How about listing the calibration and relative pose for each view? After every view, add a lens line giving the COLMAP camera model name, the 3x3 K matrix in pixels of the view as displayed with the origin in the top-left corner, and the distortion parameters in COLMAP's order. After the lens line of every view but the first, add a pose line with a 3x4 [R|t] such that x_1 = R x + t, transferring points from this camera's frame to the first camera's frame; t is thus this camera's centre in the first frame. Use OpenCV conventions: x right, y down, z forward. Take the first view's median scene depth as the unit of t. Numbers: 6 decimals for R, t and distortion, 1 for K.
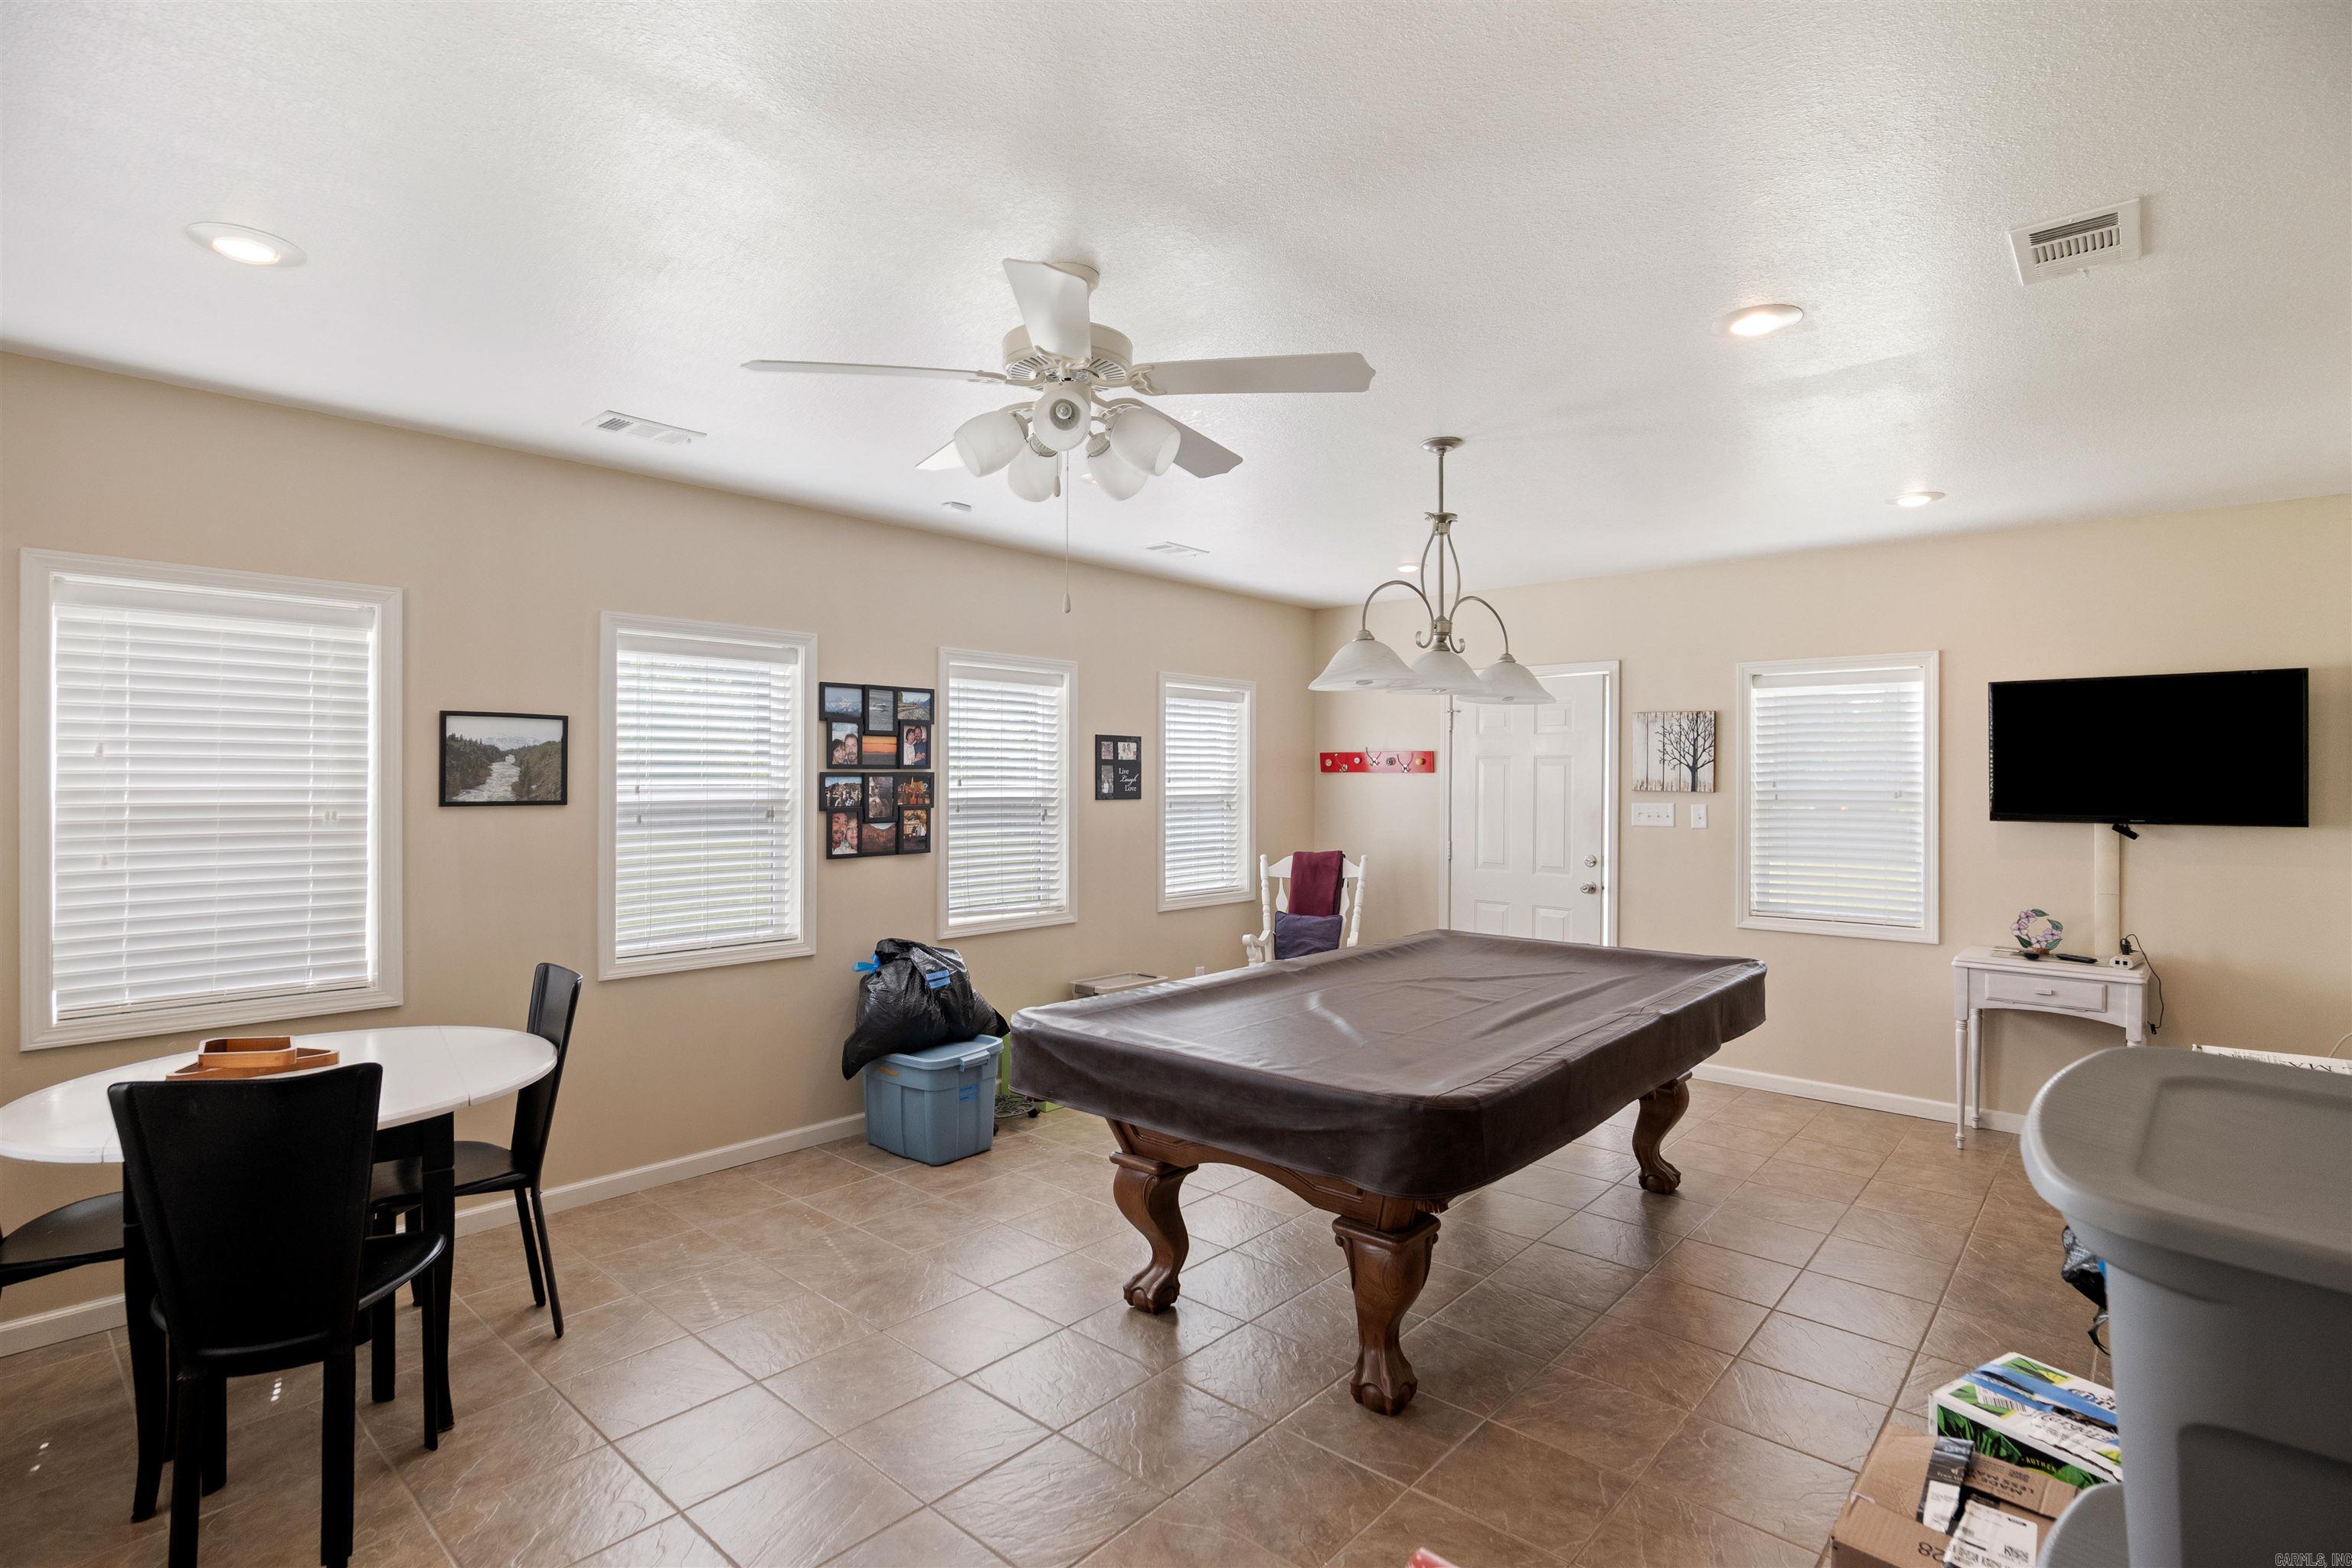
lens RADIAL K [[1120.0, 0, 1183.0], [0, 1120.0, 776.4], [0, 0, 1]] dist [-0.025781, 0.007916]
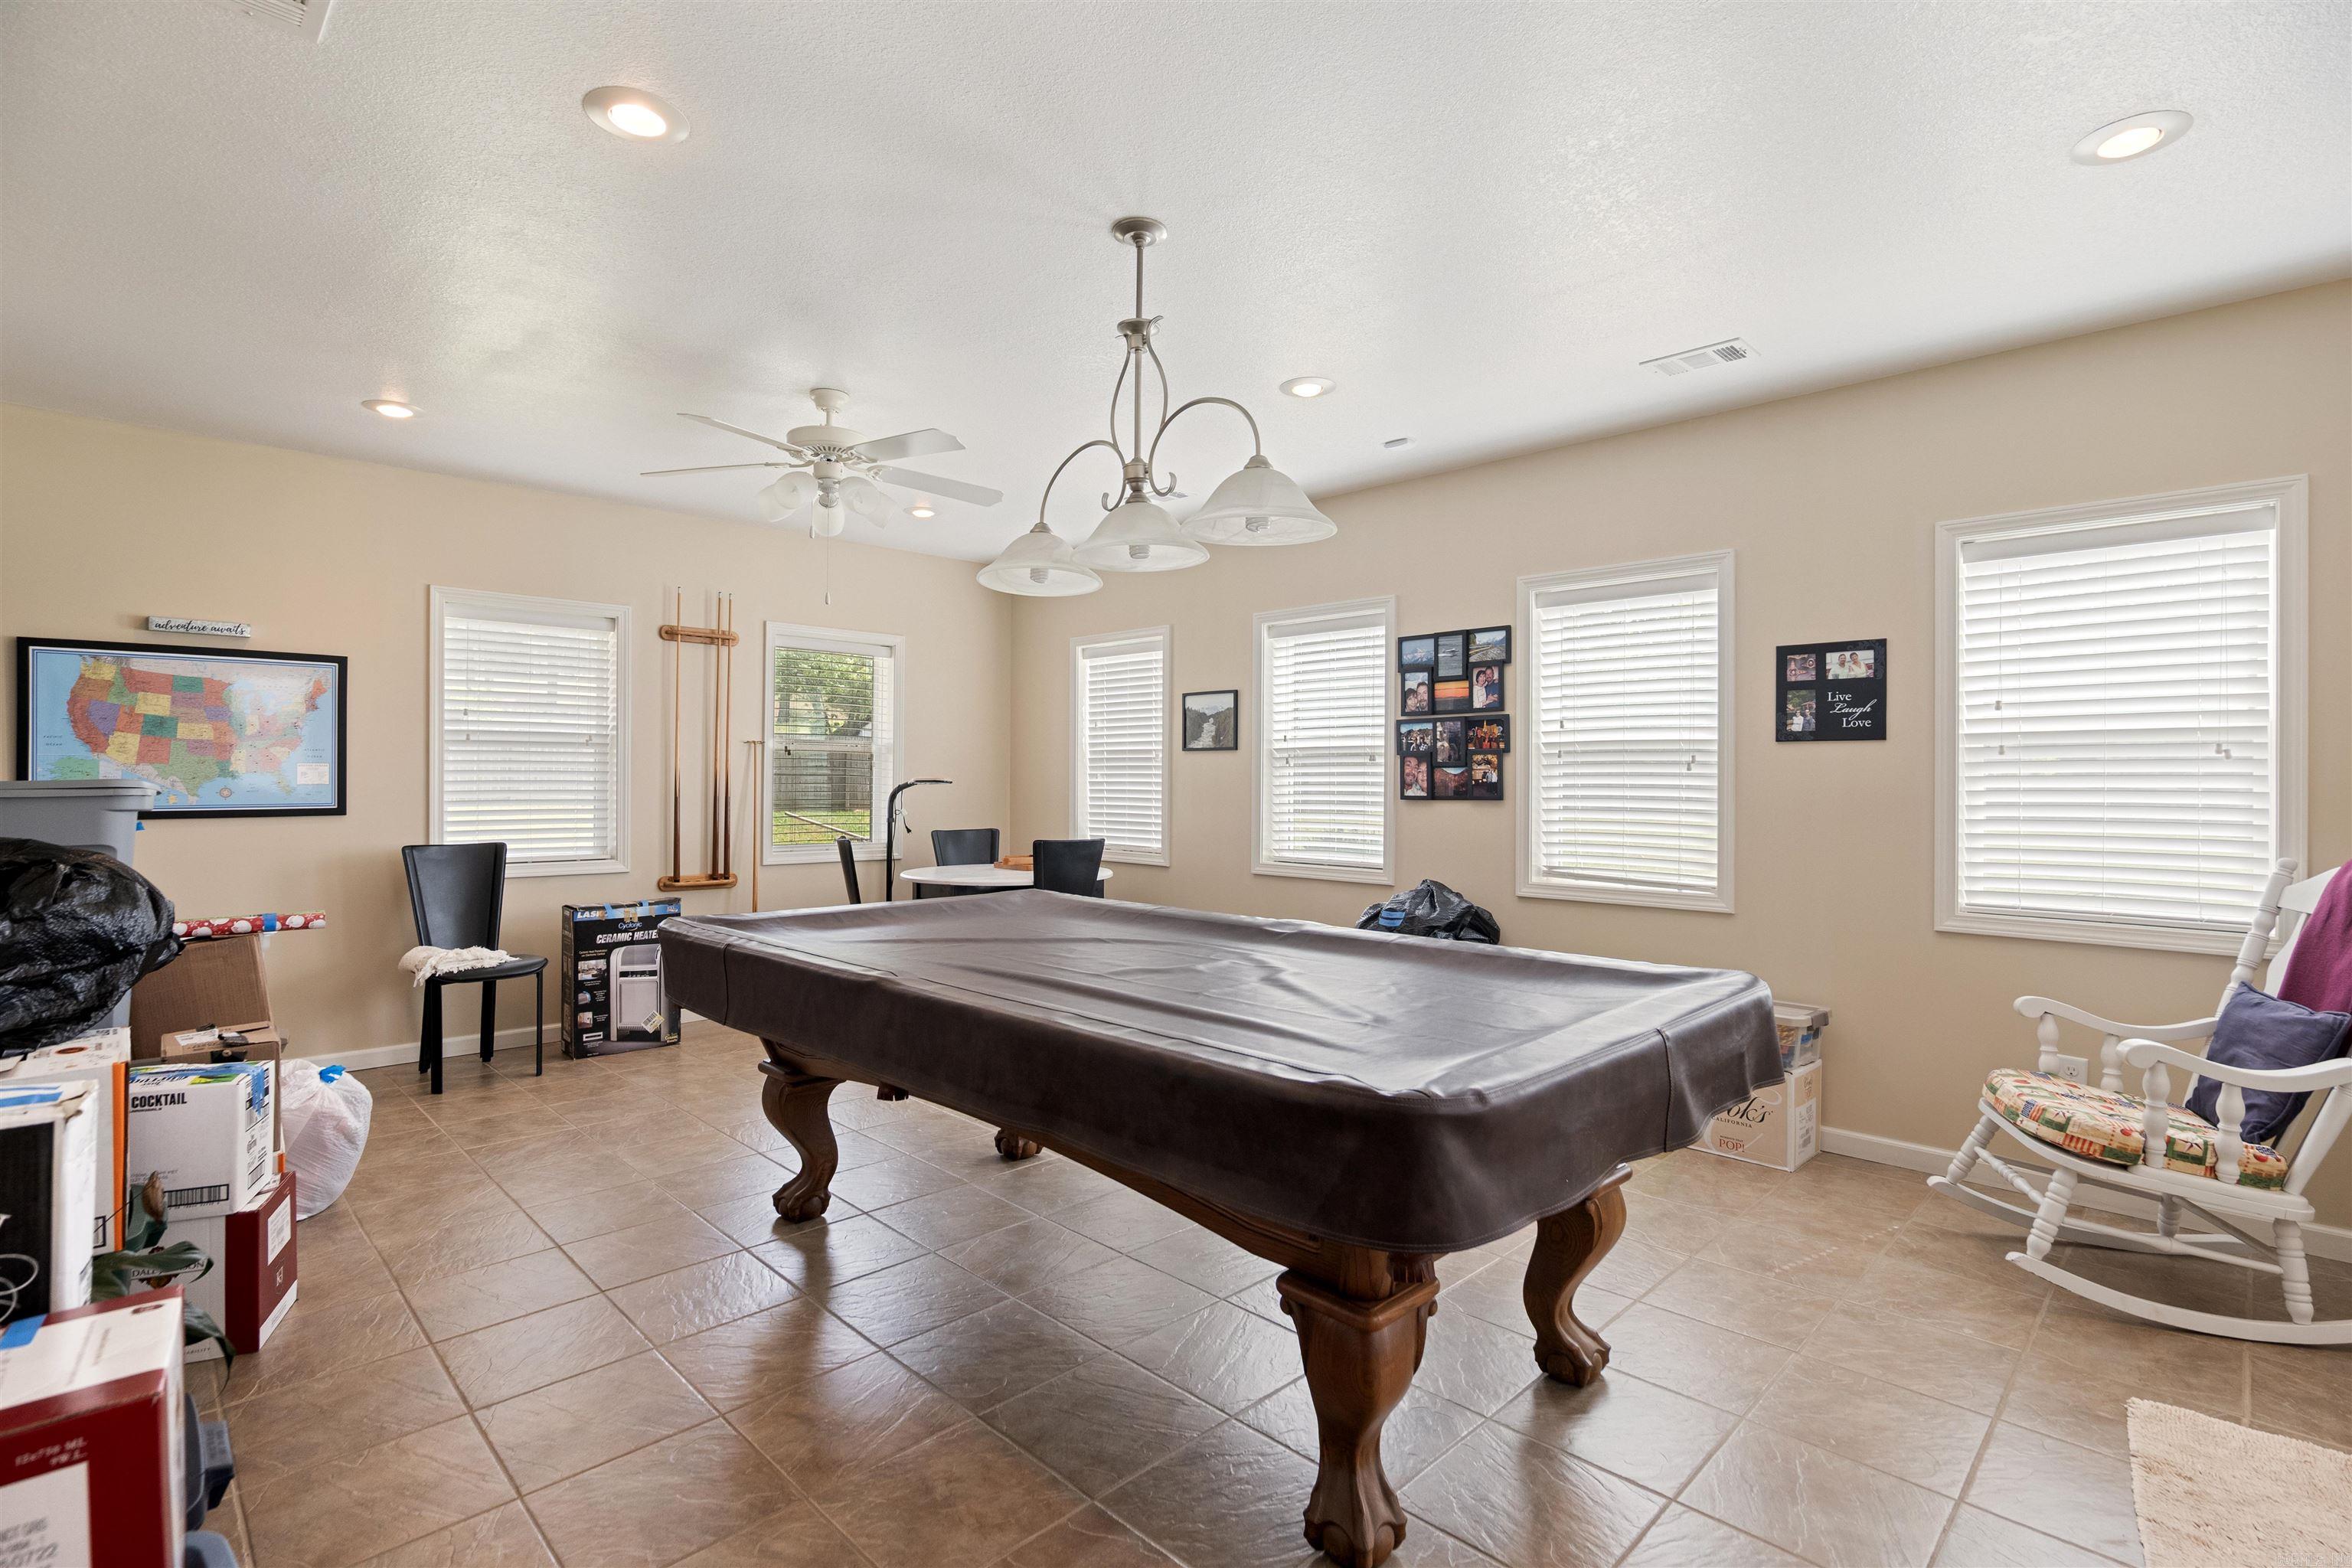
lens RADIAL K [[1120.0, 0, 1183.0], [0, 1120.0, 782.5], [0, 0, 1]] dist [-0.025781, 0.007916]
pose [[-0.056908, -0.005404, -0.998365, 0.755446], [-0.005998, 0.999969, -0.005070, 0.062334], [0.998361, 0.005700, -0.056939, 0.821190]]
